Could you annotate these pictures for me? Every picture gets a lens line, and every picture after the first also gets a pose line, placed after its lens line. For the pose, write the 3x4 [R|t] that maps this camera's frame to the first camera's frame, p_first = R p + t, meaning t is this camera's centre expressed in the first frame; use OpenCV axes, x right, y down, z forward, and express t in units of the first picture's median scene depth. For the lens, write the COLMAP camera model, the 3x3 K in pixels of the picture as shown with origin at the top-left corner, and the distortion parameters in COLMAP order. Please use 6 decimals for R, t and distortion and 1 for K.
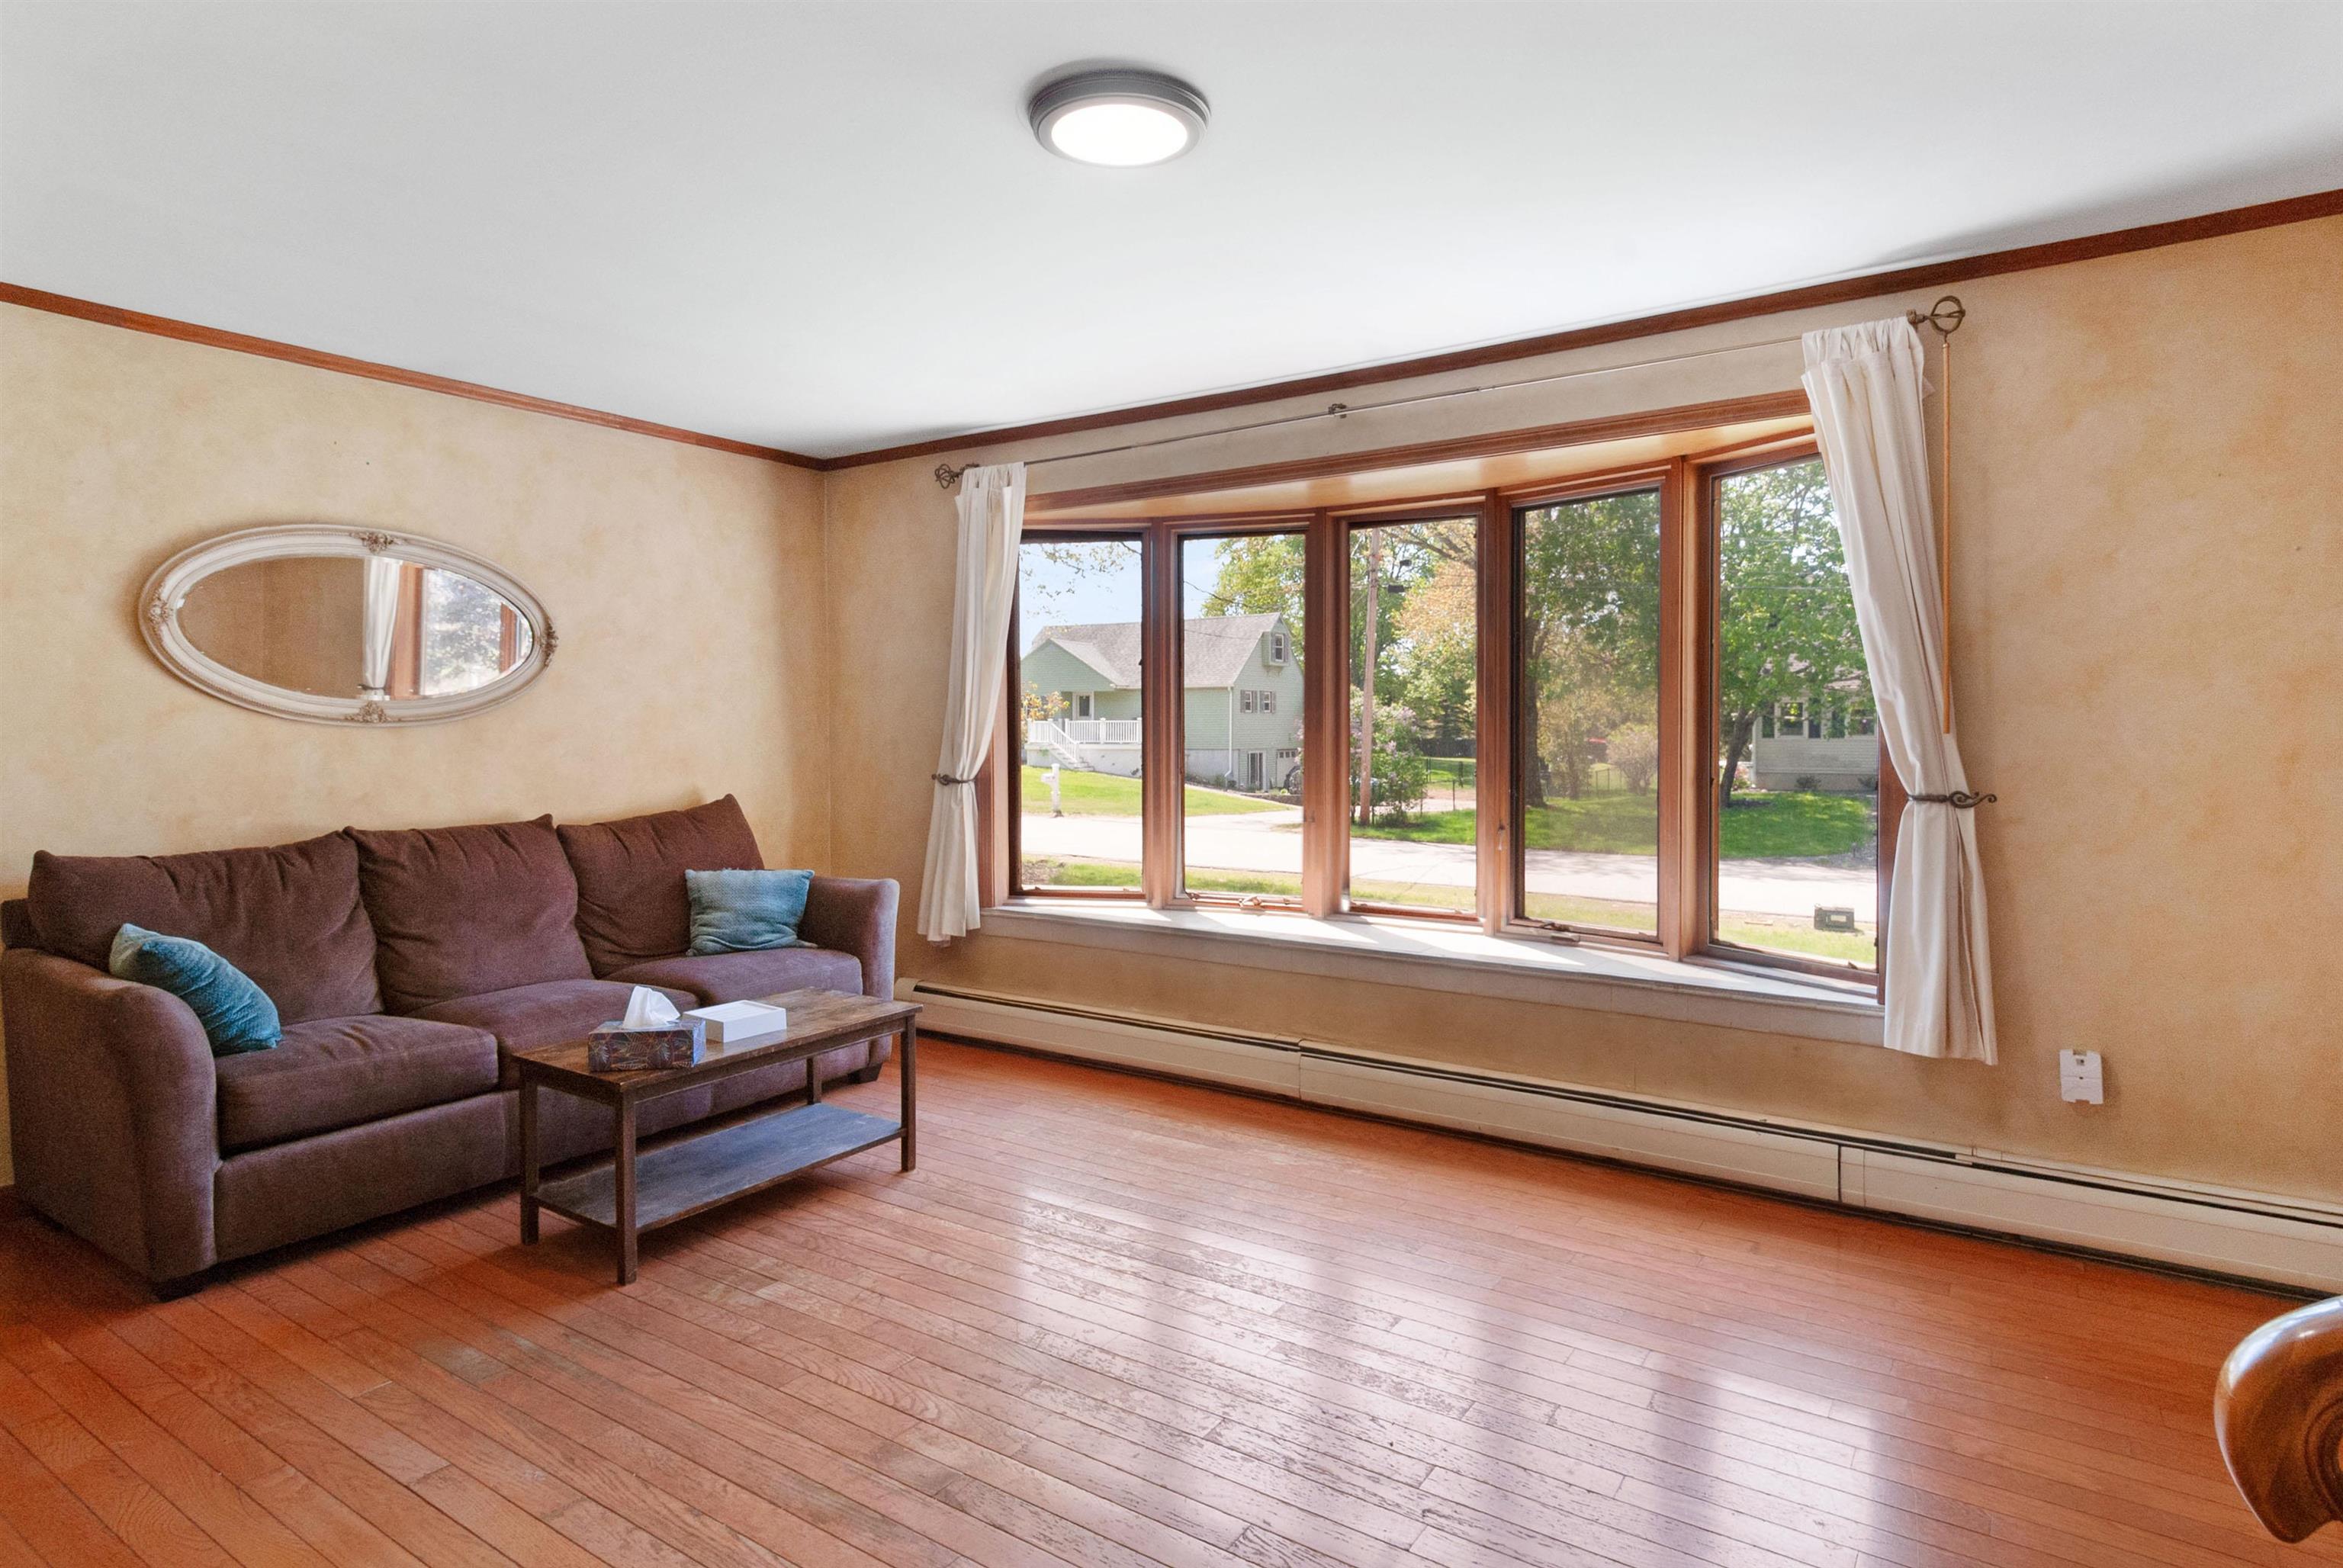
lens RADIAL K [[1269.2, 0, 1172.2], [0, 1269.2, 737.3], [0, 0, 1]] dist [-0.003351, 0.001171]
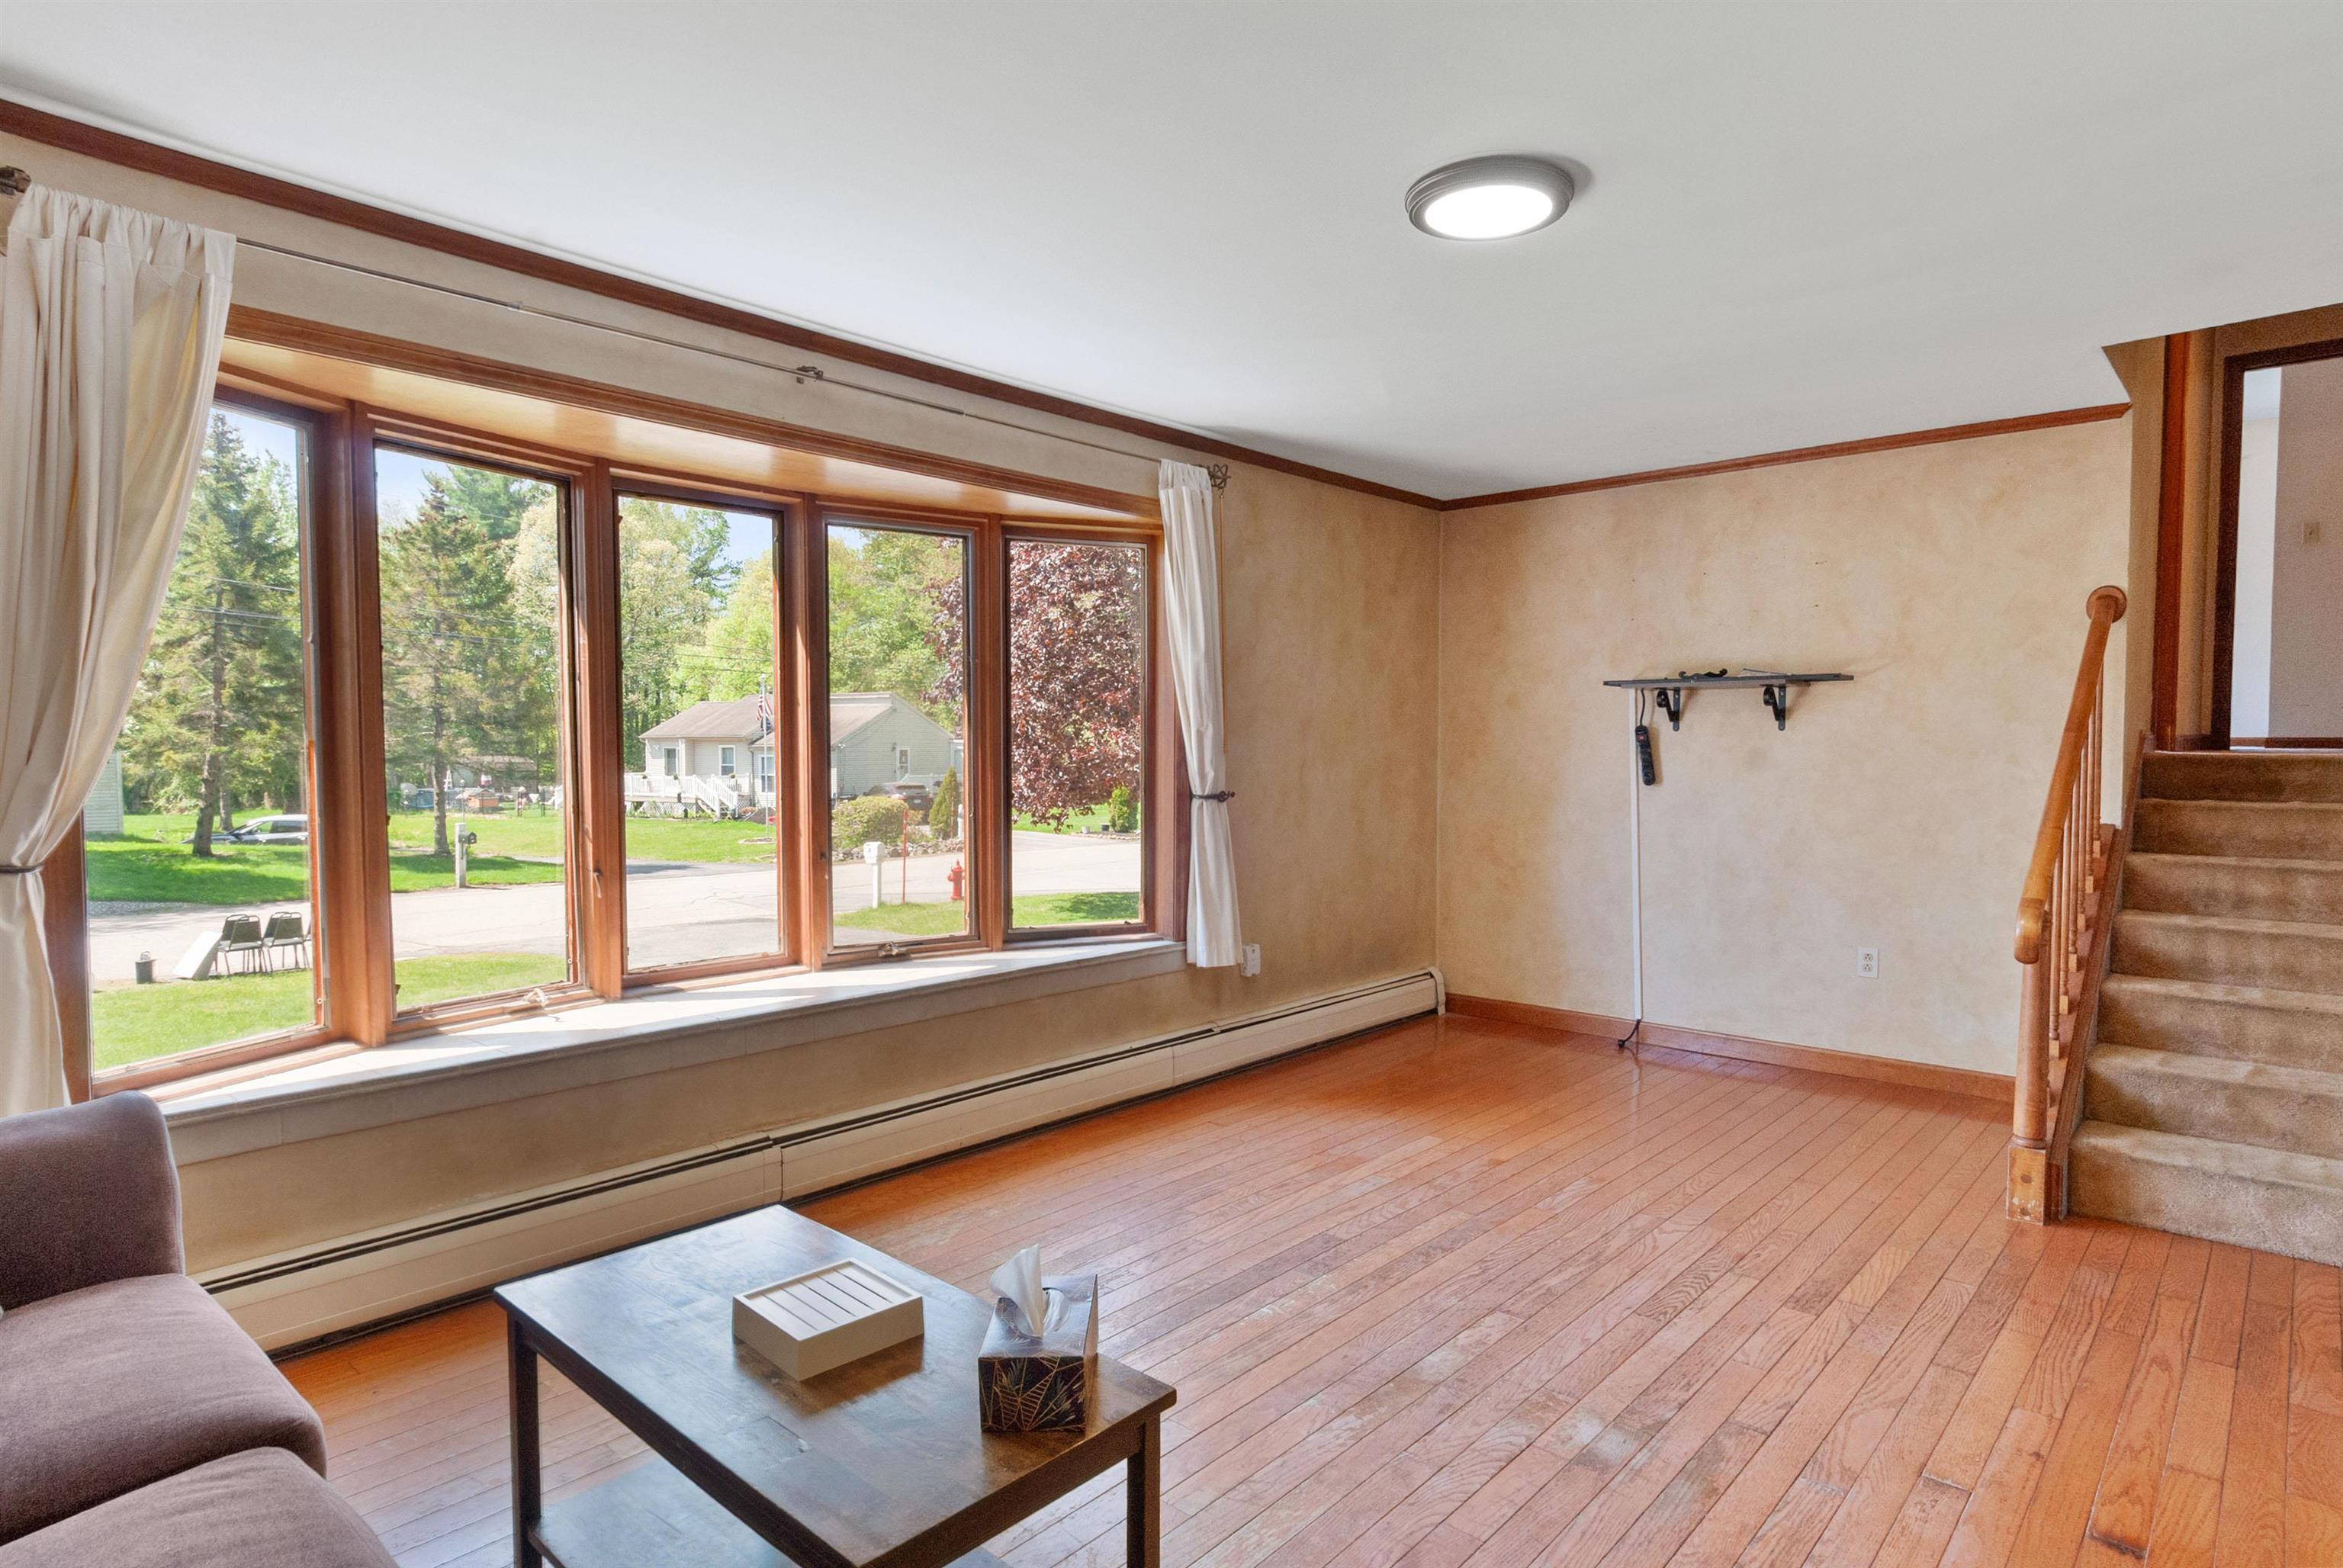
lens RADIAL K [[1269.2, 0, 1171.2], [0, 1269.2, 786.3], [0, 0, 1]] dist [-0.003351, 0.001171]
pose [[0.128185, -0.031007, 0.991265, -0.854520], [0.005793, 0.999517, 0.030516, -0.009554], [-0.991733, 0.001831, 0.128303, 0.813643]]
